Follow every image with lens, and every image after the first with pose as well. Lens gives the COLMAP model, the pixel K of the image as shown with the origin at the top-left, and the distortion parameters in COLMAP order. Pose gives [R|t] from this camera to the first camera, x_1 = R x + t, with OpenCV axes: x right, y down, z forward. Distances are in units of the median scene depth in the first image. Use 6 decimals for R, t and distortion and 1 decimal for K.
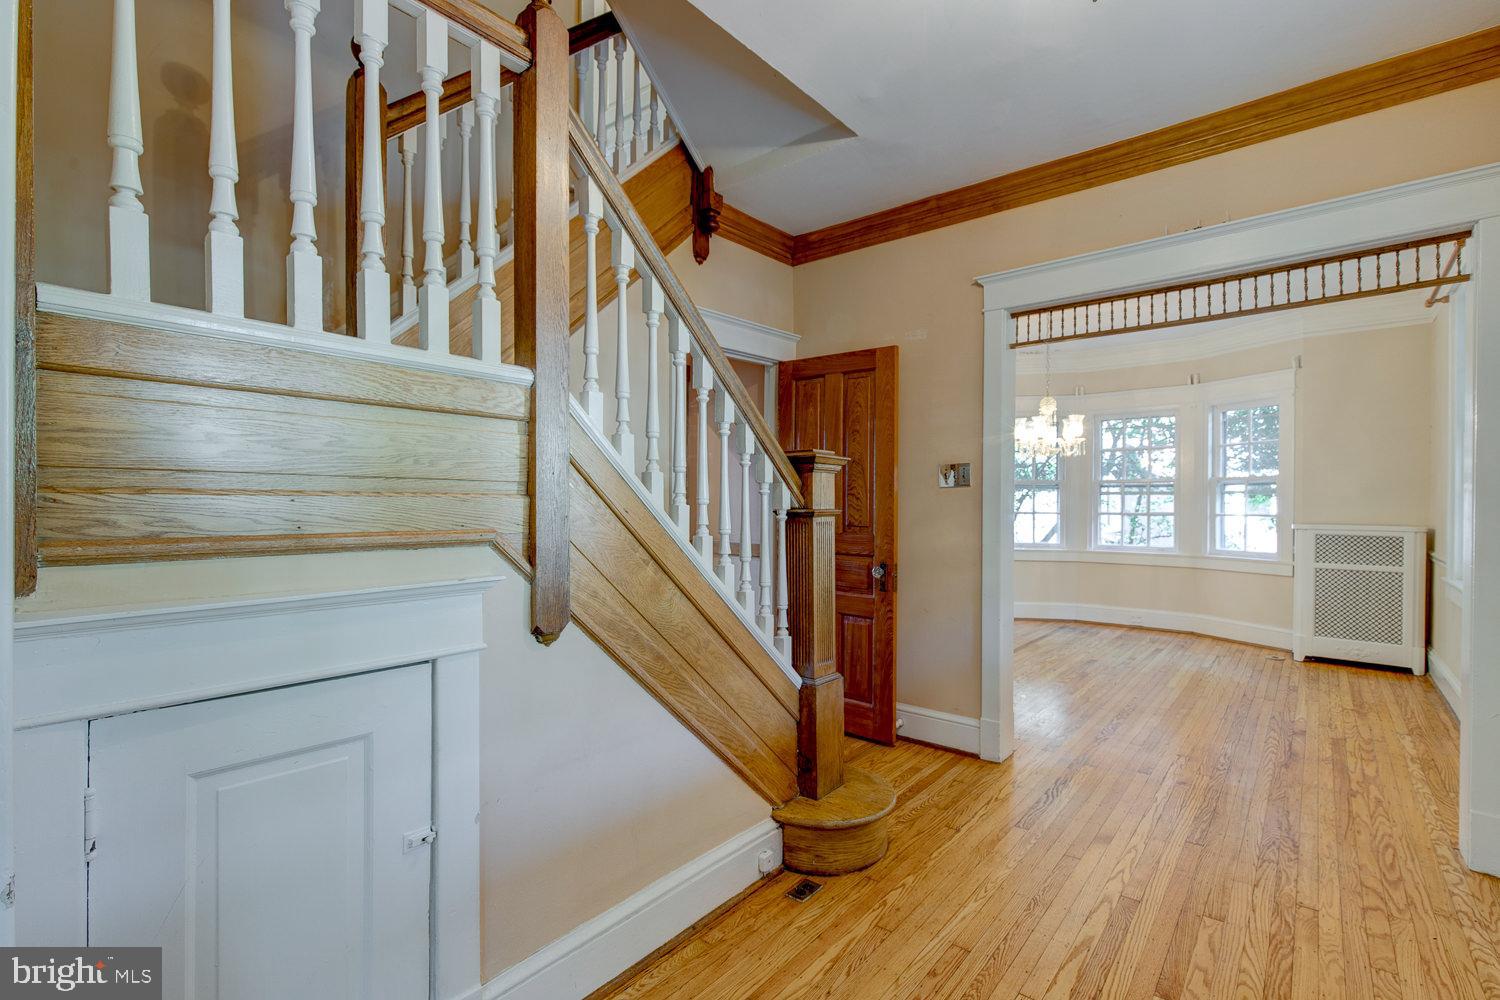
lens RADIAL K [[680.4, 0, 750.0], [0, 680.4, 503.5], [0, 0, 1]] dist [0.000749, -0.000918]
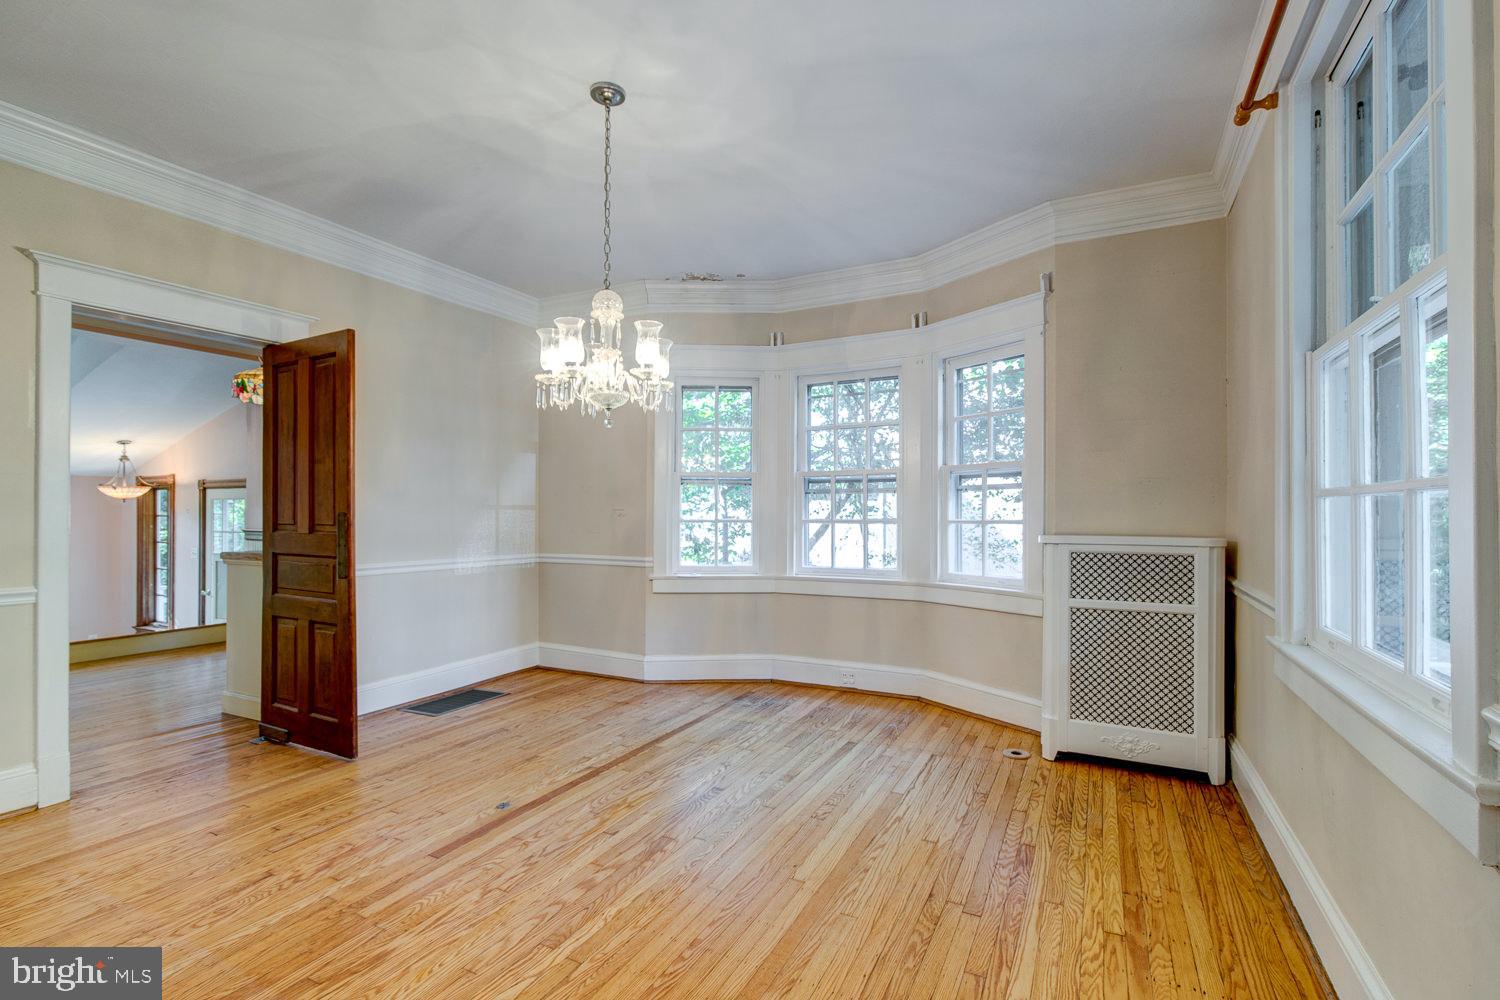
lens RADIAL K [[680.4, 0, 751.9], [0, 680.4, 508.6], [0, 0, 1]] dist [0.000749, -0.000918]
pose [[0.975348, -0.002187, 0.220663, 0.417857], [0.003793, 0.999969, -0.006854, 0.009471], [-0.220641, 0.007522, 0.975326, 0.467318]]
